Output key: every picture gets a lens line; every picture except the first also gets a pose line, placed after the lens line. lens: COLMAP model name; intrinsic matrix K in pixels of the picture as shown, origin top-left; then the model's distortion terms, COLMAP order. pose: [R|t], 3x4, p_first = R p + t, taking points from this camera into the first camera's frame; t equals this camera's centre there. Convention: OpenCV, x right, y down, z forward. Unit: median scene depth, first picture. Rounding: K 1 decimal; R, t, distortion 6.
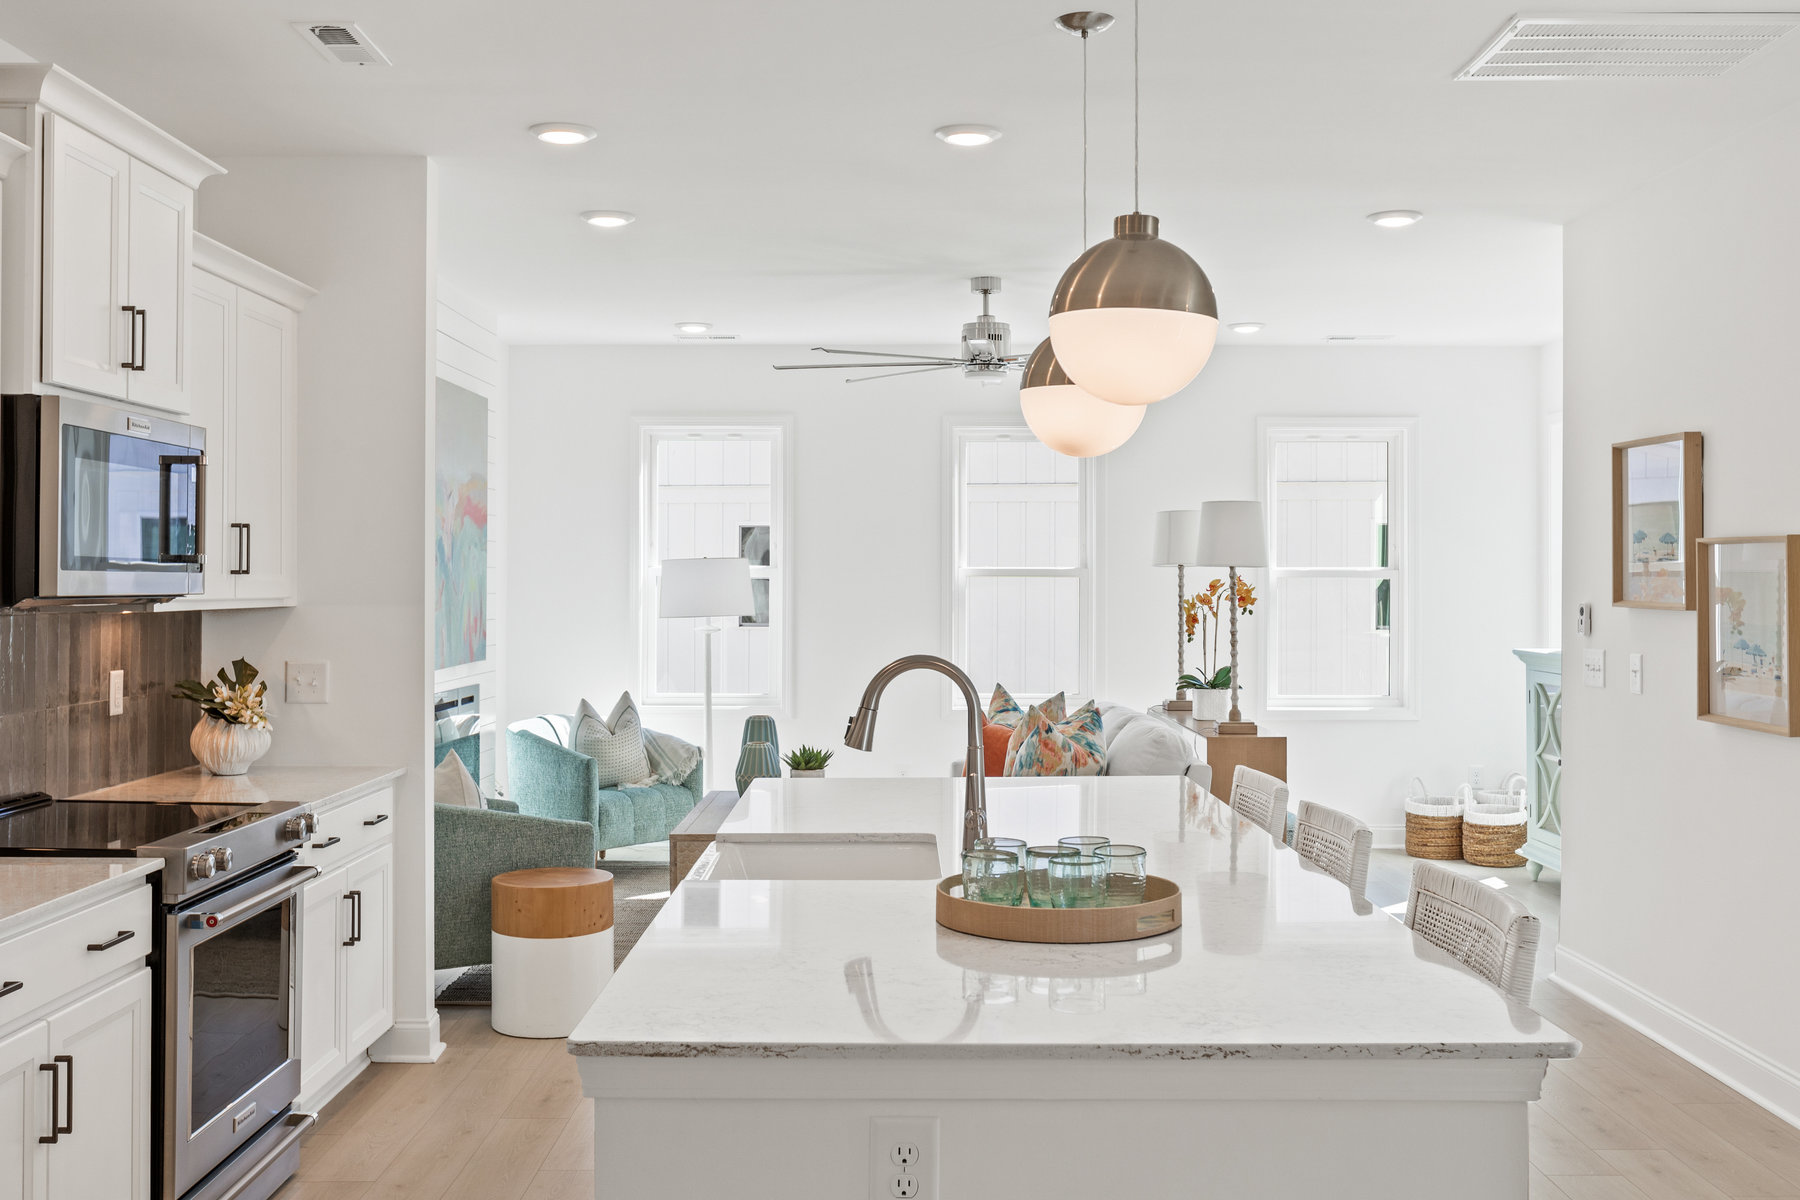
lens RADIAL K [[1780.3, 0, 906.2], [0, 1780.3, 577.5], [0, 0, 1]] dist [-0.007613, -0.010633]
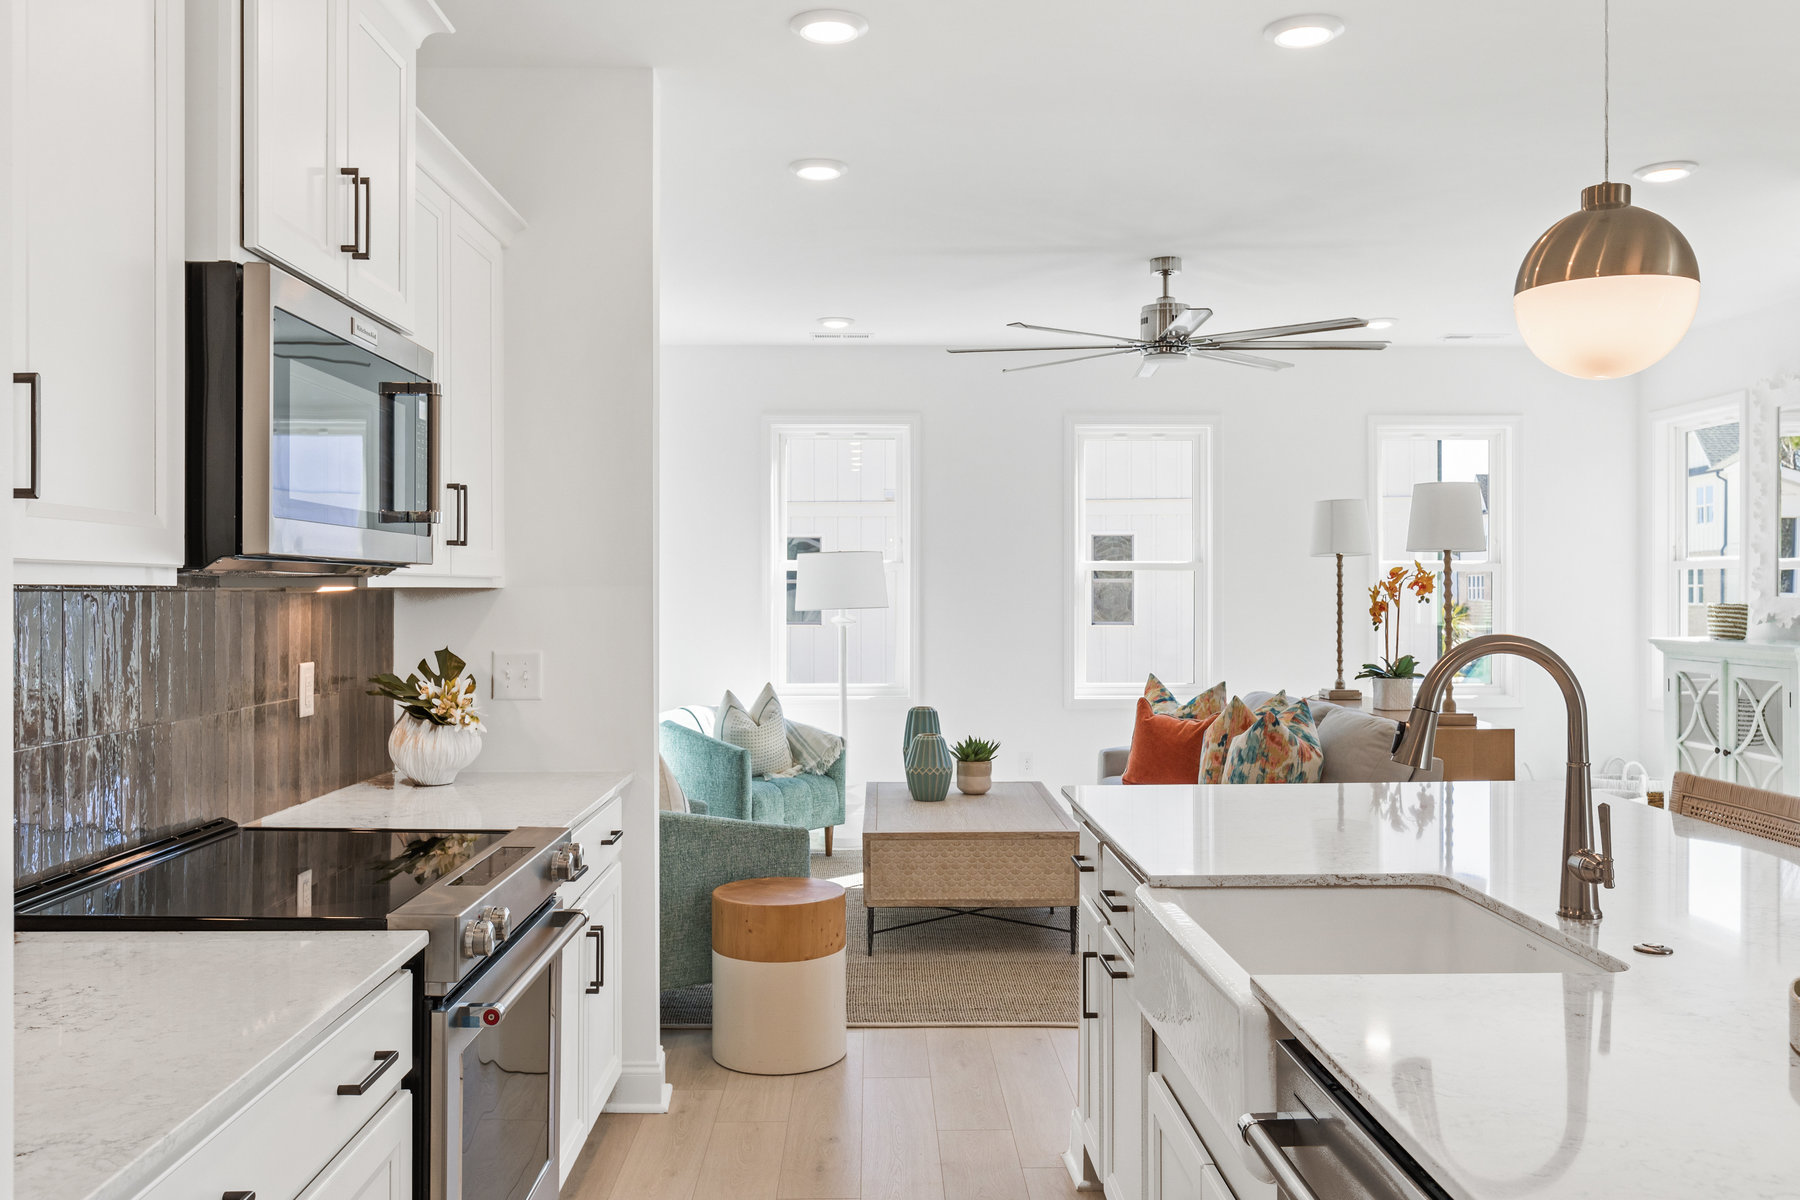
lens RADIAL K [[1450.7, 0, 900.0], [0, 1450.7, 600.0], [0, 0, 1]] dist [0.004362, -0.001434]
pose [[0.999842, -0.002868, 0.017544, -0.167064], [0.002708, 0.999955, 0.009131, 0.016528], [-0.017569, -0.009082, 0.999804, 0.296759]]
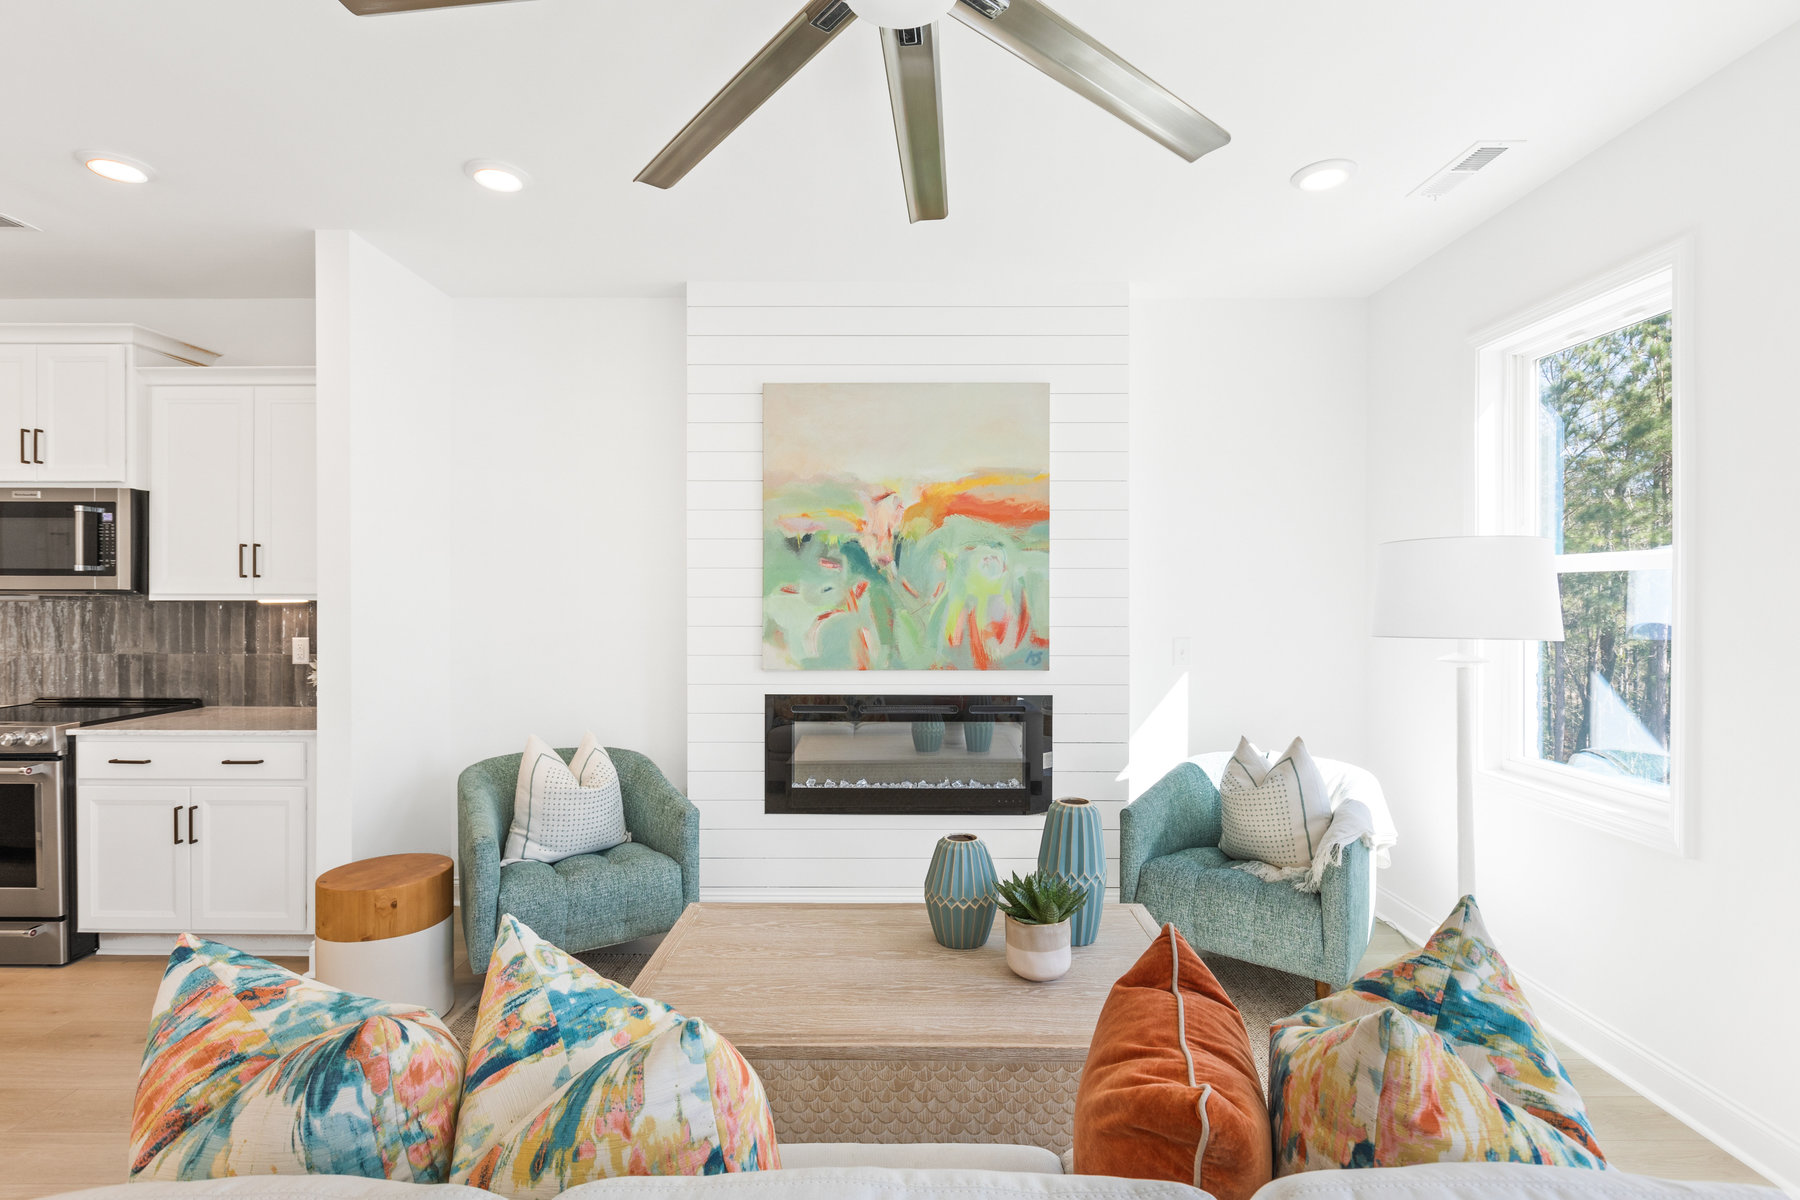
lens RADIAL K [[804.7, 0, 900.0], [0, 804.7, 600.0], [0, 0, 1]] dist [-0.000150, -0.000017]
pose [[-0.009314, 0.006716, -0.999934, 0.280589], [0.001285, 0.999977, 0.006704, 0.012665], [0.999956, -0.001223, -0.009322, 1.456737]]
